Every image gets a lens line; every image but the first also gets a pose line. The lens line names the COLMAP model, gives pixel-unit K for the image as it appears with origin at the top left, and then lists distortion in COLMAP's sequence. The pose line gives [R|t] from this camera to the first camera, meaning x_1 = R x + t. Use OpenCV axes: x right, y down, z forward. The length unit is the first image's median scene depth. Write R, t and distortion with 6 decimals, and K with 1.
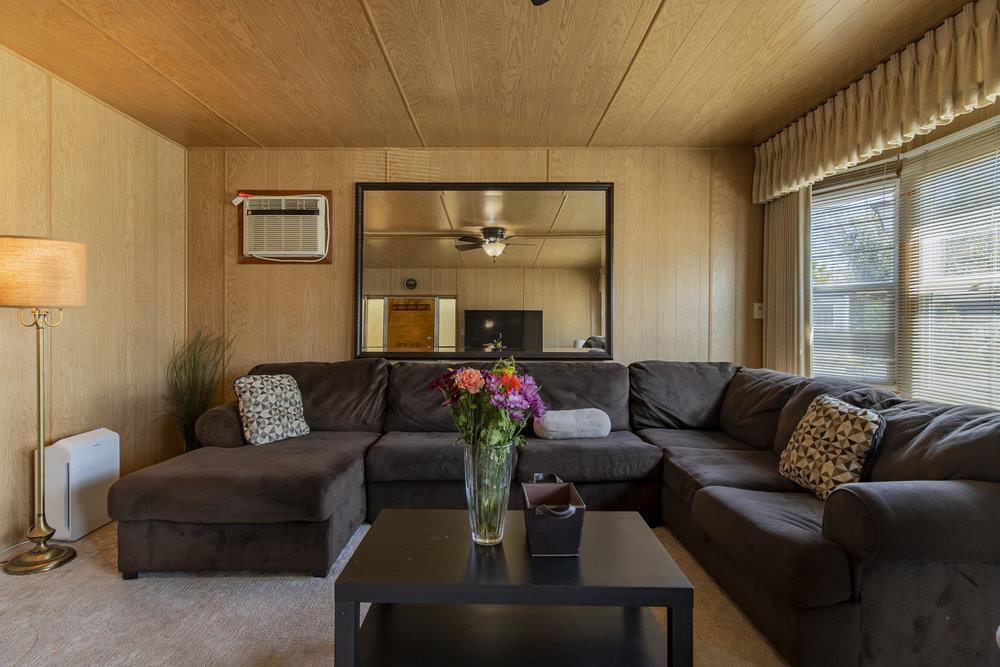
lens RADIAL K [[542.5, 0, 499.1], [0, 542.5, 326.0], [0, 0, 1]] dist [0.007746, 0.004645]
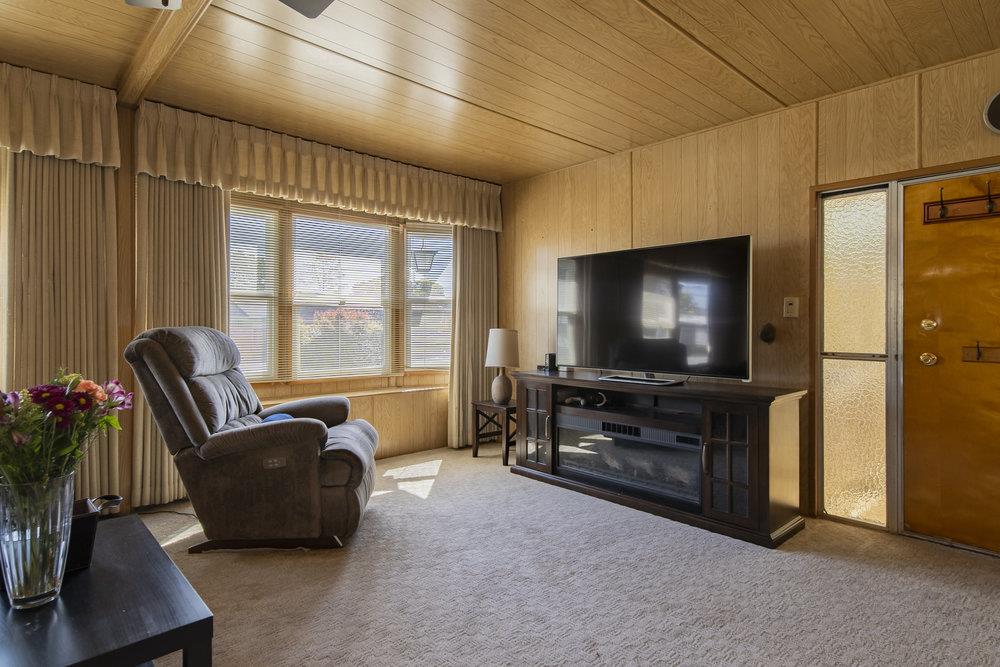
lens RADIAL K [[542.5, 0, 502.2], [0, 542.5, 334.6], [0, 0, 1]] dist [0.007746, 0.004645]
pose [[-0.695049, -0.039883, 0.717855, -0.445918], [-0.015553, 0.999061, 0.040447, -0.041203], [-0.718794, 0.016948, -0.695016, 1.382709]]
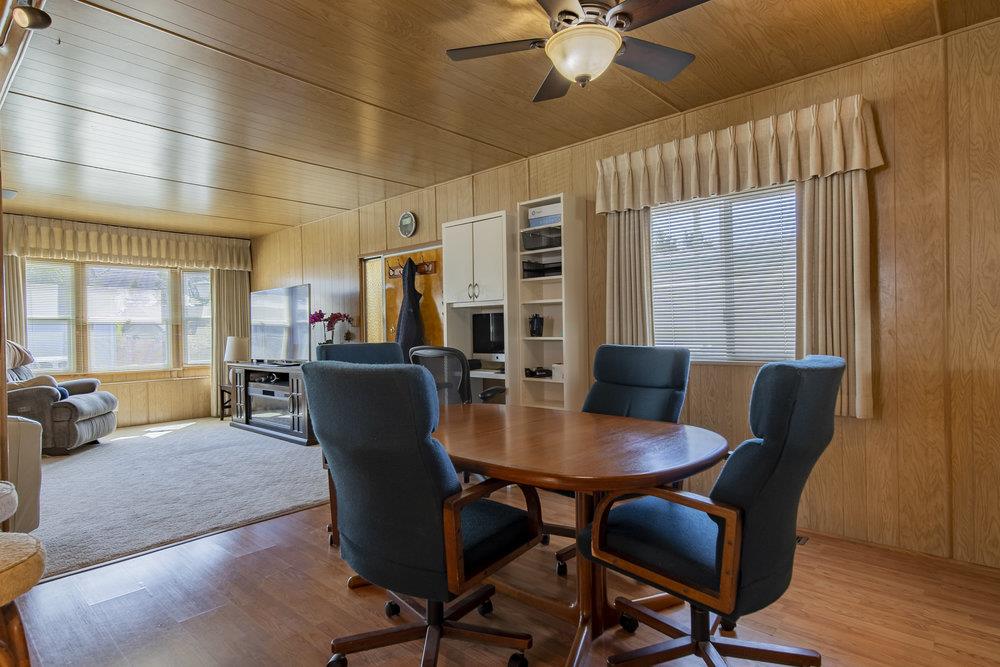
lens RADIAL K [[542.5, 0, 504.3], [0, 542.5, 336.4], [0, 0, 1]] dist [0.007746, 0.004645]
pose [[-0.750688, -0.015846, 0.660467, -1.501934], [0.003763, 0.999594, 0.028259, -0.054808], [-0.660646, 0.023699, -0.750323, 1.335800]]
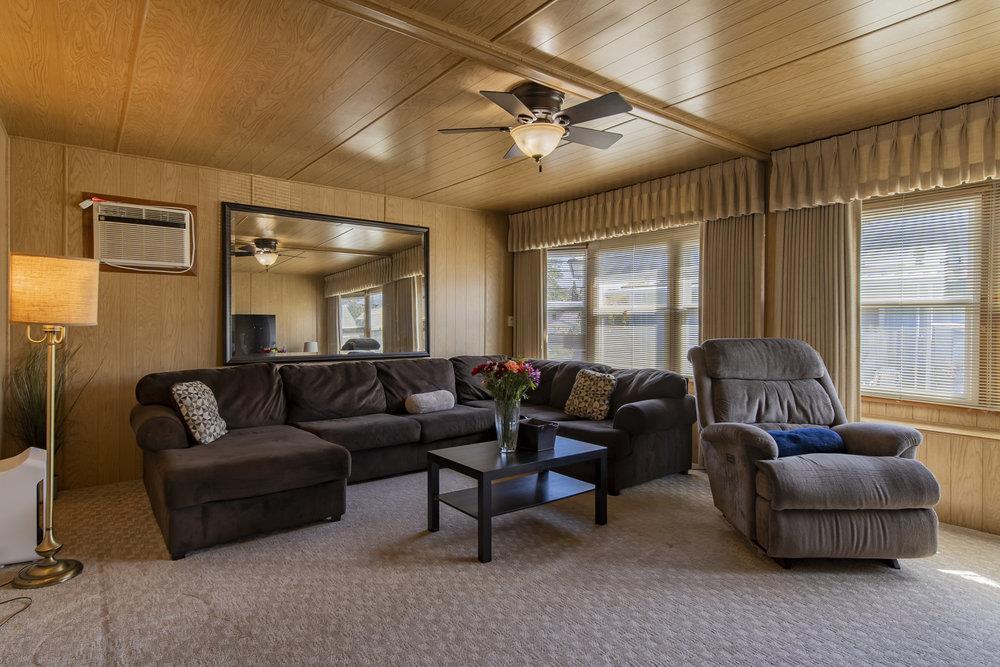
lens RADIAL K [[542.5, 0, 501.8], [0, 542.5, 329.4], [0, 0, 1]] dist [0.007746, 0.004645]
pose [[0.784851, -0.007462, 0.619639, -0.557746], [0.002567, 0.999958, 0.008791, -0.020952], [-0.619679, -0.005309, 0.784838, -0.215747]]
